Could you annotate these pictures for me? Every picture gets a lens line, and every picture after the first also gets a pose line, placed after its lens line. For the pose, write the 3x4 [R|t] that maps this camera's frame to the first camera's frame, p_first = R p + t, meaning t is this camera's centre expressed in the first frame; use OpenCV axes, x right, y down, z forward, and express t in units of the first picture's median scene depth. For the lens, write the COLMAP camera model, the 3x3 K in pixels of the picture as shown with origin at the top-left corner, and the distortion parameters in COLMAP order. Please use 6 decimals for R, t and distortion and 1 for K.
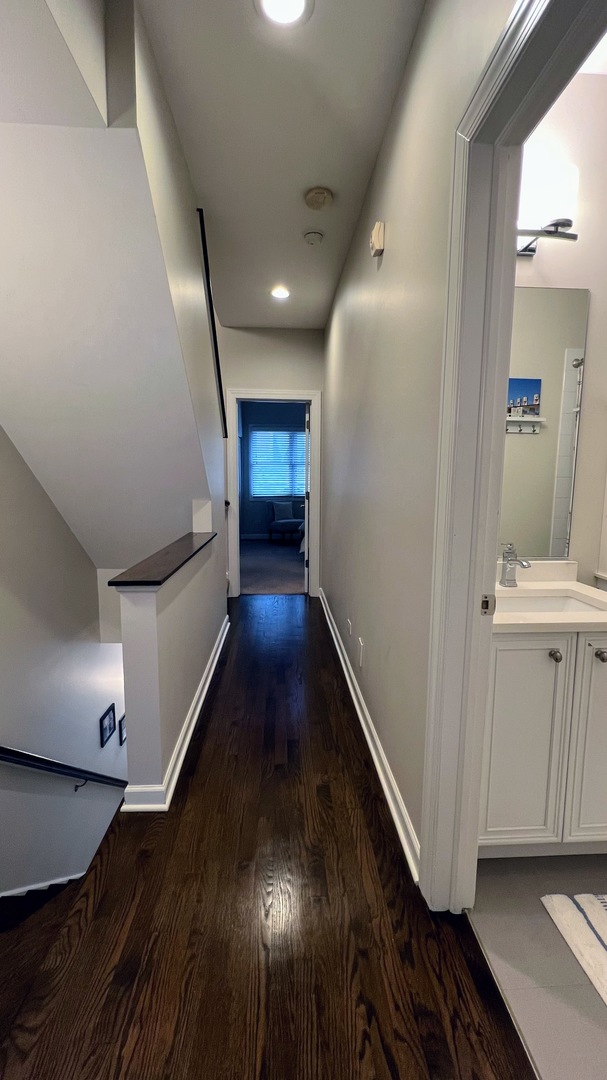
lens RADIAL K [[471.4, 0, 303.0], [0, 471.4, 539.7], [0, 0, 1]] dist [-0.003533, -0.000257]
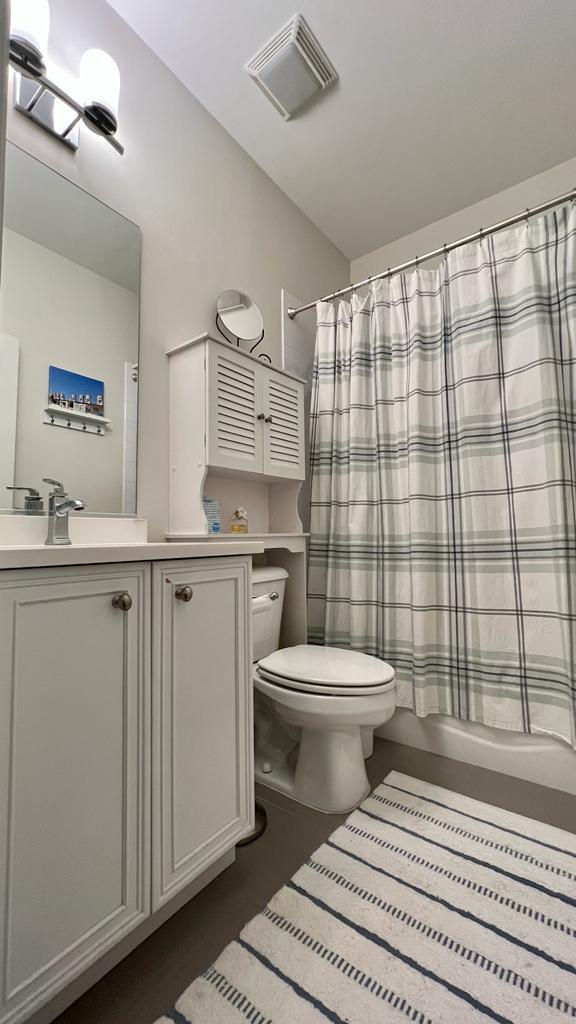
lens RADIAL K [[415.4, 0, 288.2], [0, 415.4, 509.0], [0, 0, 1]] dist [0.002292, 0.000814]
pose [[0.655984, 0.027365, 0.754278, 0.183074], [0.110485, 0.985096, -0.131827, 0.158591], [-0.746644, 0.169813, 0.643184, 0.320989]]
